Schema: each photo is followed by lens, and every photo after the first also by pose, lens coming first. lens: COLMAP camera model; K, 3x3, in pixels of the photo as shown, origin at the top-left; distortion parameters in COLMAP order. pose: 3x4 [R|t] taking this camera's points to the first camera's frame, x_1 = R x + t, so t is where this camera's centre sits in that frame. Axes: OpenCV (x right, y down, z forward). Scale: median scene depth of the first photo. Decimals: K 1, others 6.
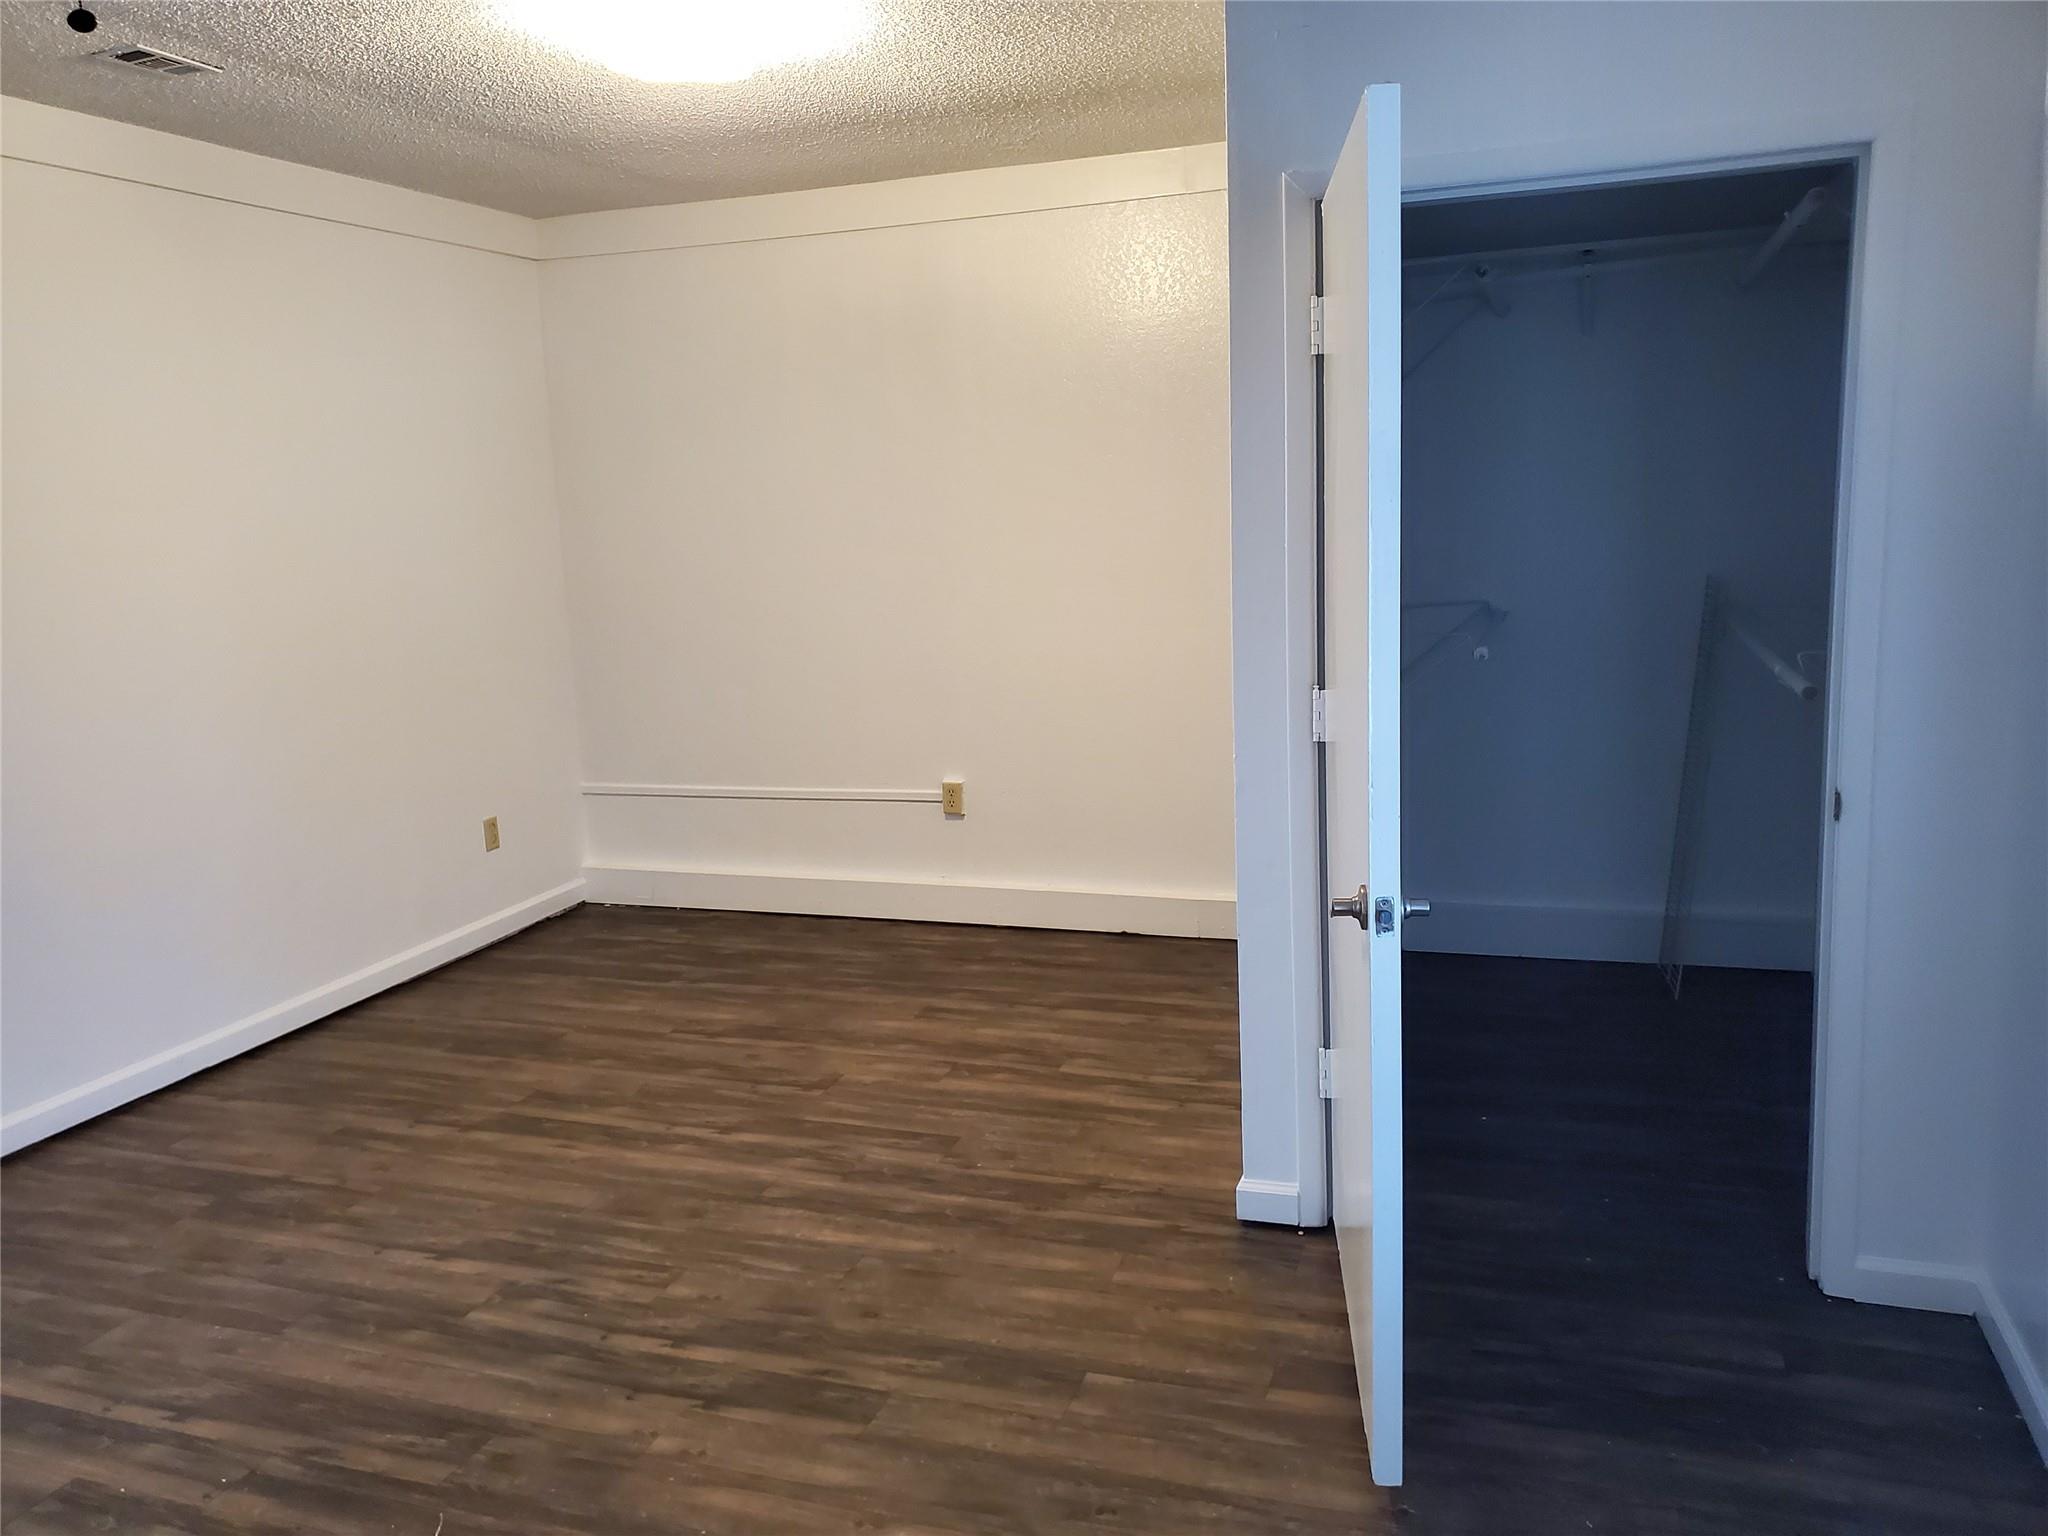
lens RADIAL K [[1579.5, 0, 1024.0], [0, 1579.5, 768.0], [0, 0, 1]] dist [0.010150, -0.001729]
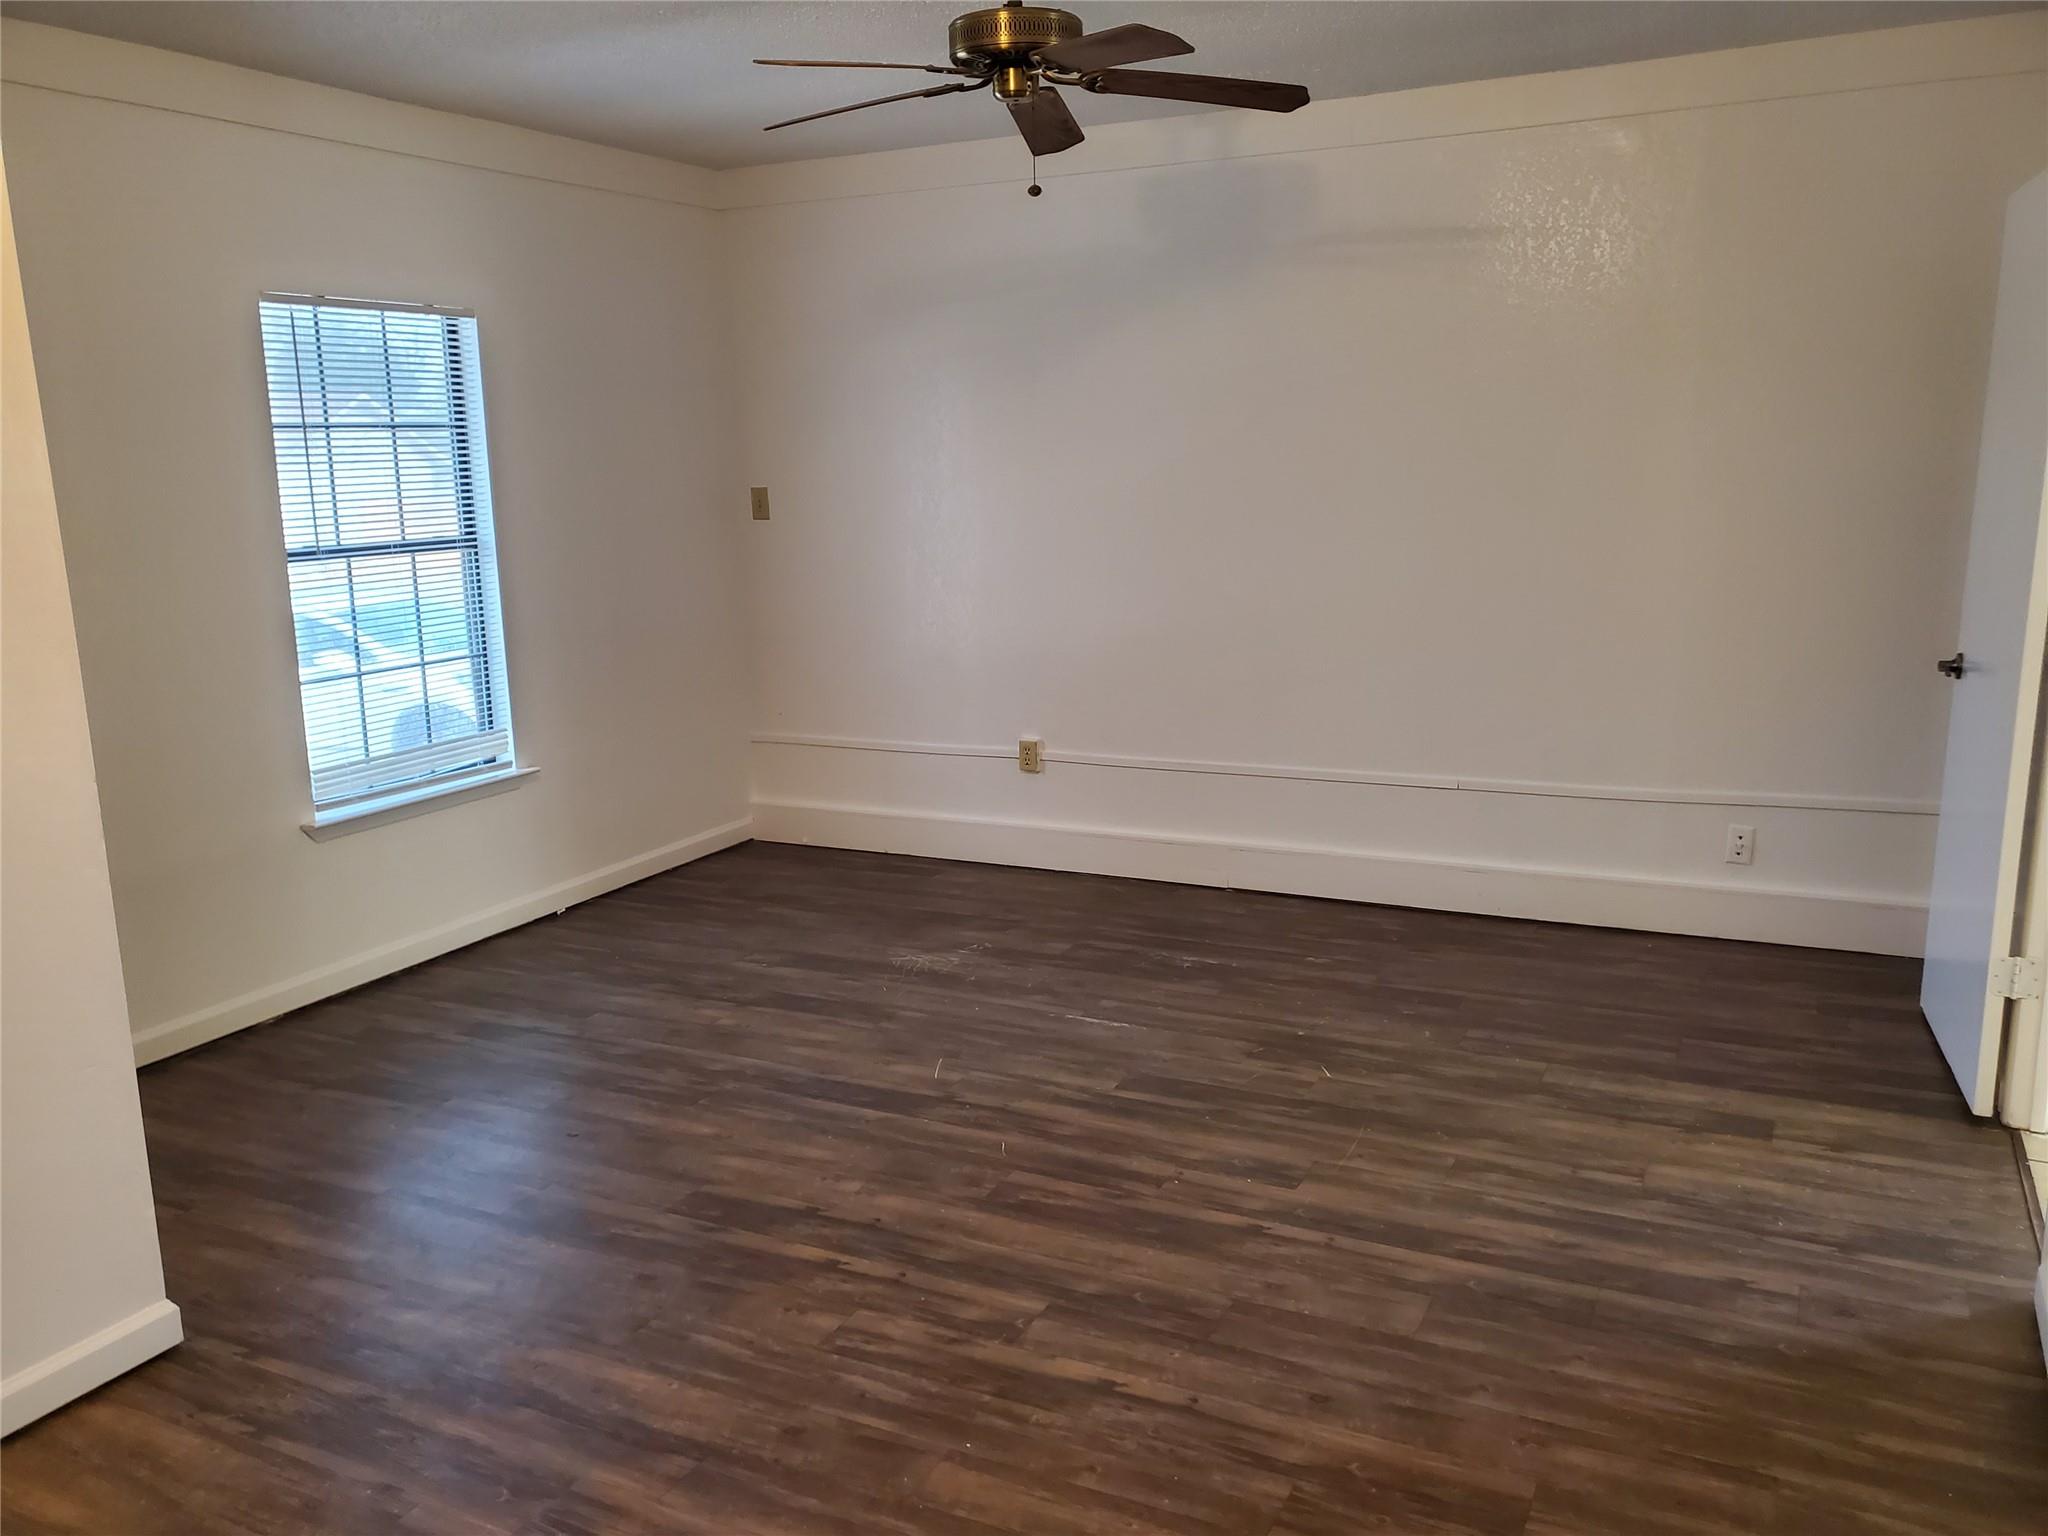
lens RADIAL K [[1579.5, 0, 1024.0], [0, 1579.5, 768.0], [0, 0, 1]] dist [0.010150, -0.001729]
pose [[-0.987643, 0.030692, 0.153688, -0.494474], [0.084677, 0.929682, 0.358499, -0.295134], [-0.131878, 0.367083, -0.920792, 1.755778]]
